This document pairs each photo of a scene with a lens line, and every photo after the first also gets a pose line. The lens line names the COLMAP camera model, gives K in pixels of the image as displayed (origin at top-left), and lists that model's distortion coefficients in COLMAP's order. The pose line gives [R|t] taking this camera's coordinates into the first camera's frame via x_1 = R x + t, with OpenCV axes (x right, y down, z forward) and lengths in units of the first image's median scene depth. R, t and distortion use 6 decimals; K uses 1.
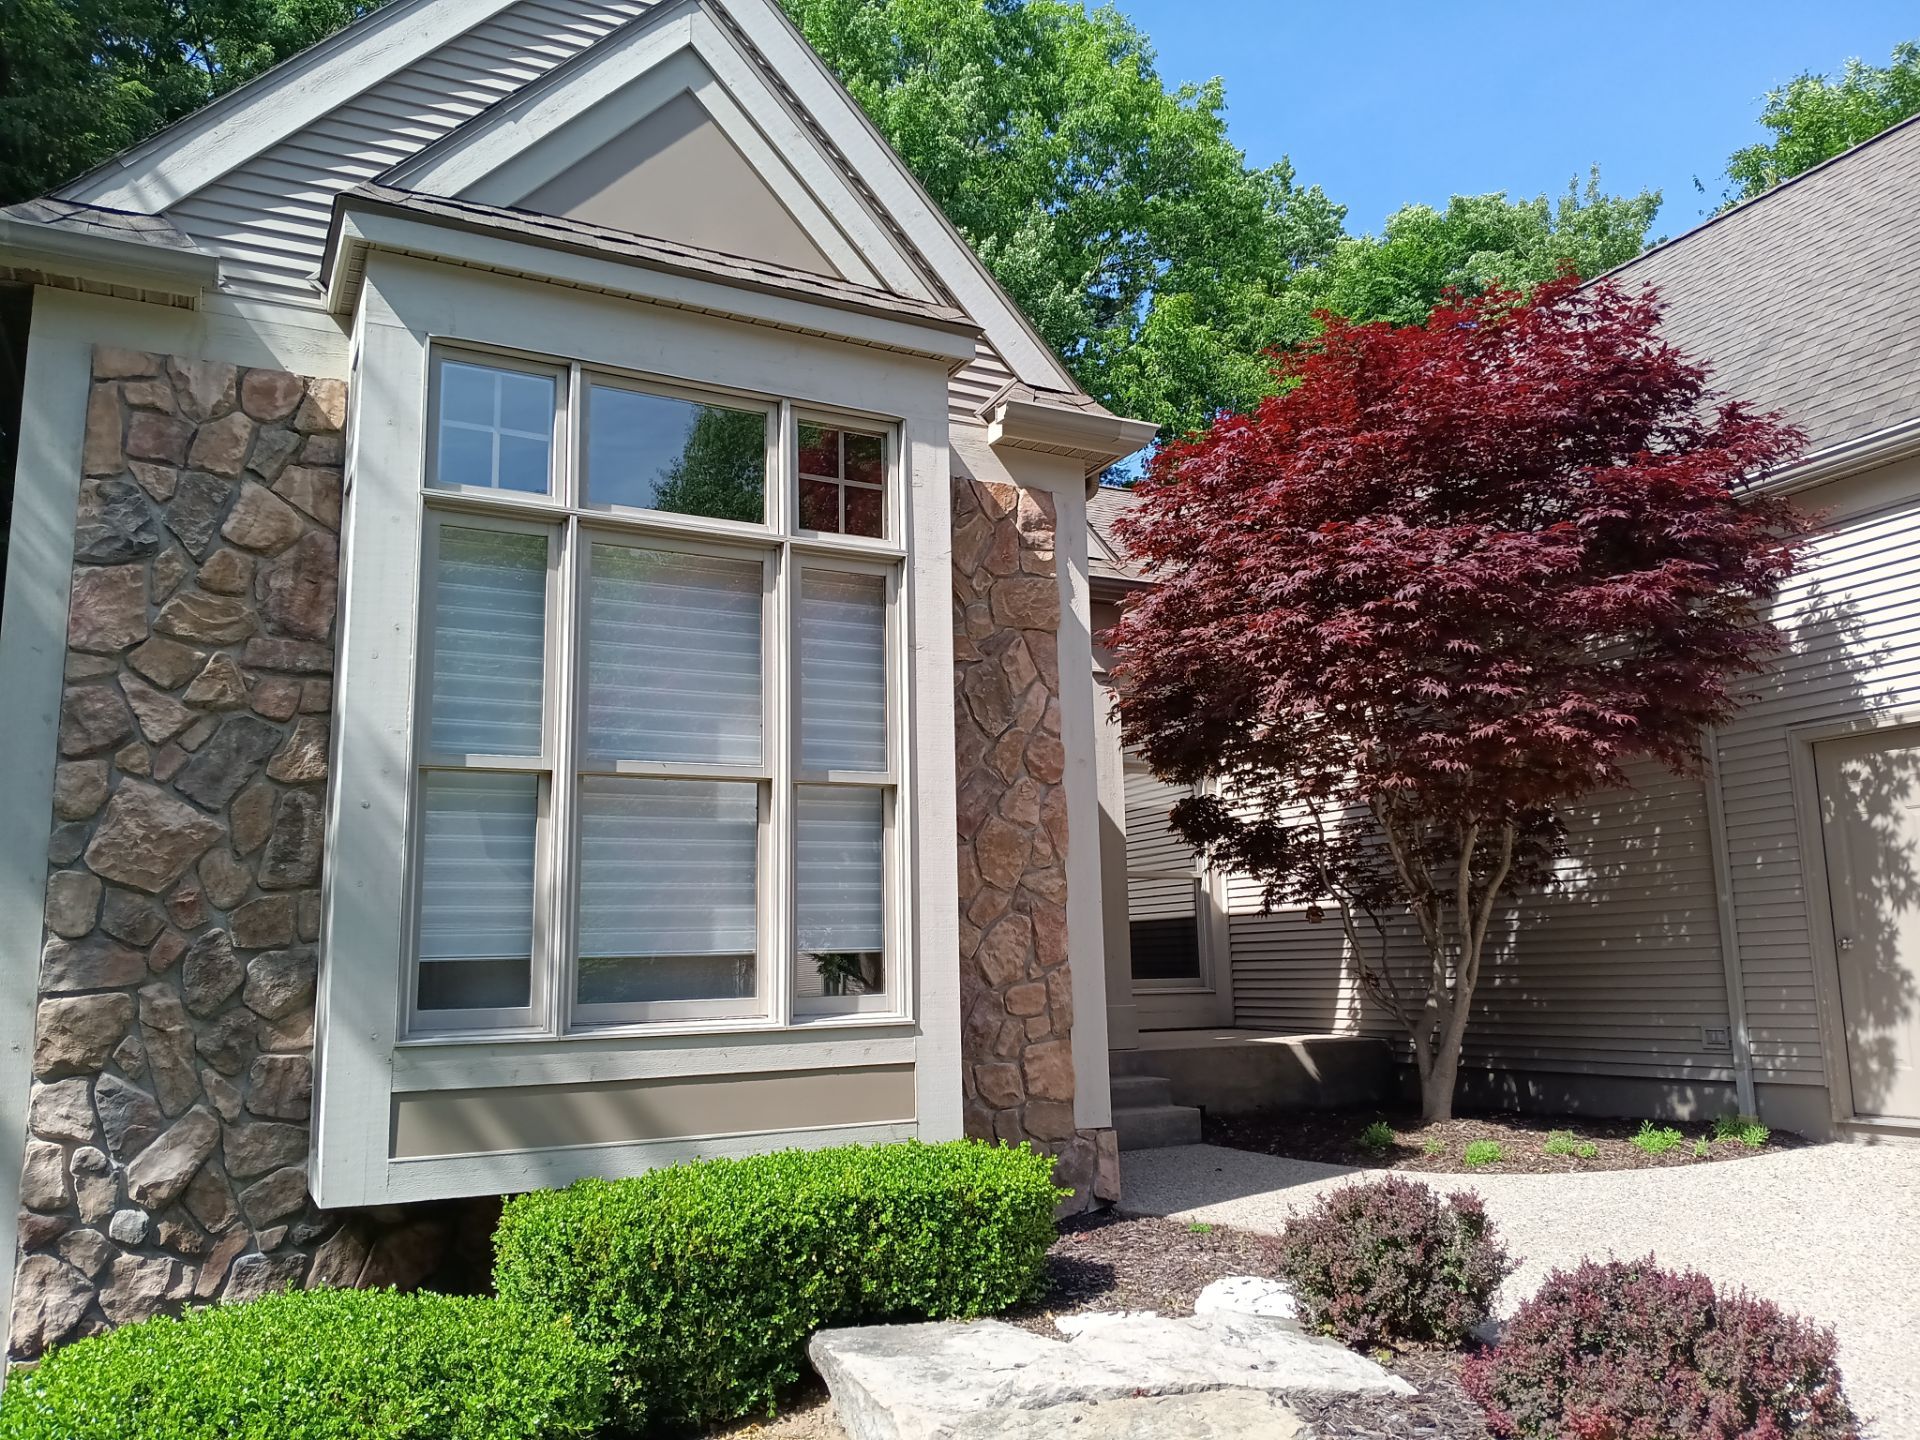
lens RADIAL K [[1481.5, 0, 960.0], [0, 1481.5, 720.0], [0, 0, 1]] dist [-0.005099, -0.010164]
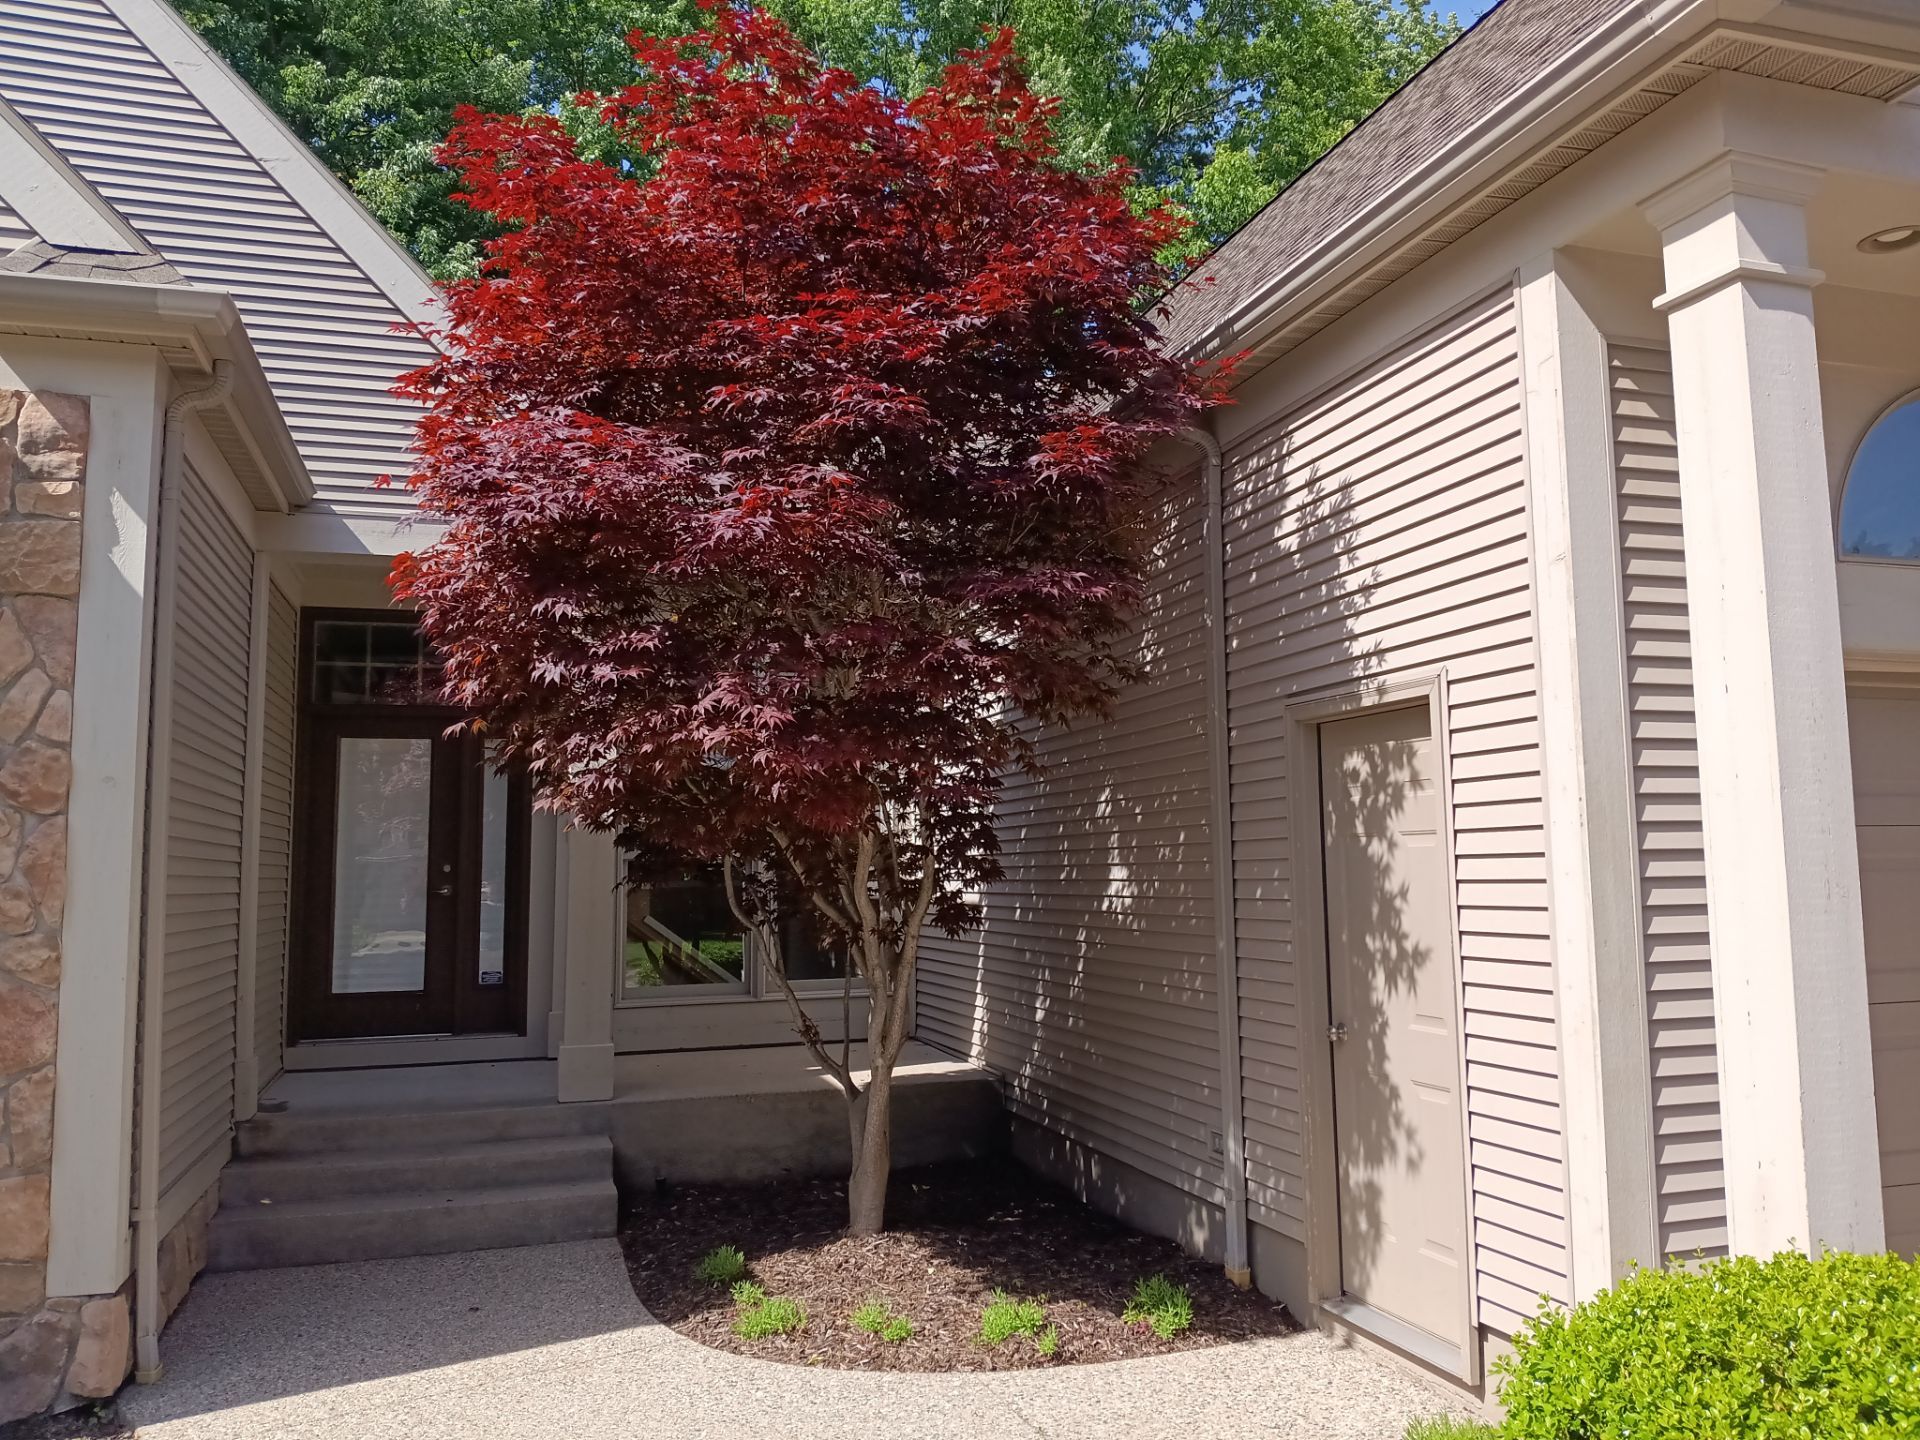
lens RADIAL K [[1491.4, 0, 960.0], [0, 1491.4, 720.0], [0, 0, 1]] dist [0.107486, -0.201619]
pose [[0.986951, -0.011264, -0.160629, 0.554510], [0.022886, 0.997236, 0.070689, -0.038928], [0.159389, -0.073443, 0.984480, 0.330632]]
